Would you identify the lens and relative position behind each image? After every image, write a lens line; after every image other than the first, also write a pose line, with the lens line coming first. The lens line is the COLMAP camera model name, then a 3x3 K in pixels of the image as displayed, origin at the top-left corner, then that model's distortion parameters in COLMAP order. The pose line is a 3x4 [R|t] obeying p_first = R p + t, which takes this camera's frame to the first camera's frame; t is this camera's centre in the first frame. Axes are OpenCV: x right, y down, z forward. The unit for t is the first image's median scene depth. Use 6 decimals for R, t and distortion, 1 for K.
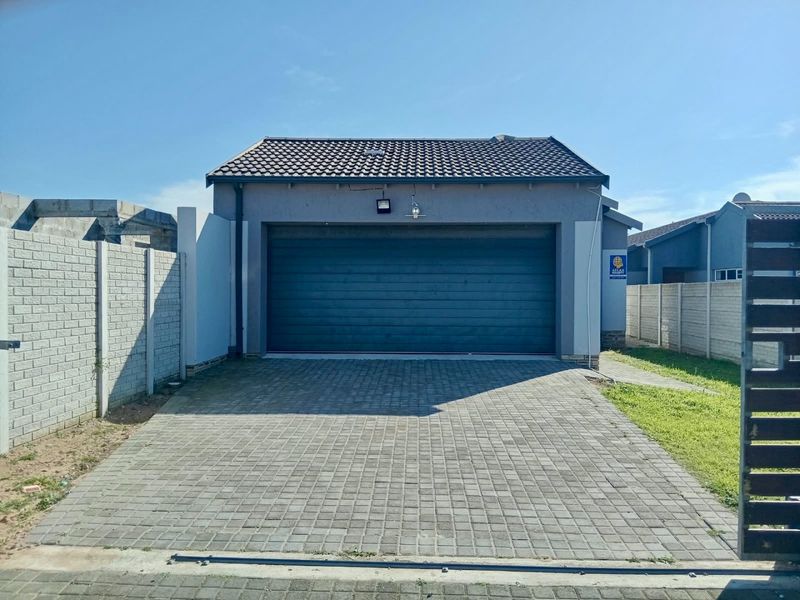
lens RADIAL K [[607.7, 0, 399.6], [0, 607.7, 294.4], [0, 0, 1]] dist [0.109175, -0.173990]
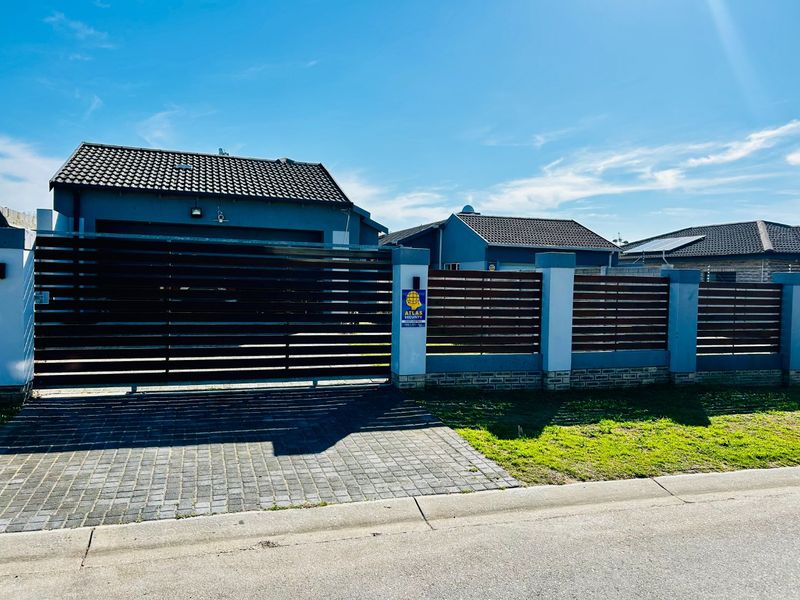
lens RADIAL K [[607.7, 0, 399.6], [0, 607.7, 294.4], [0, 0, 1]] dist [0.109175, -0.173990]
pose [[0.942996, 0.010269, 0.332646, -0.034901], [-0.018743, 0.999576, 0.022275, 0.000745], [-0.332277, -0.027239, 0.942789, -0.329814]]
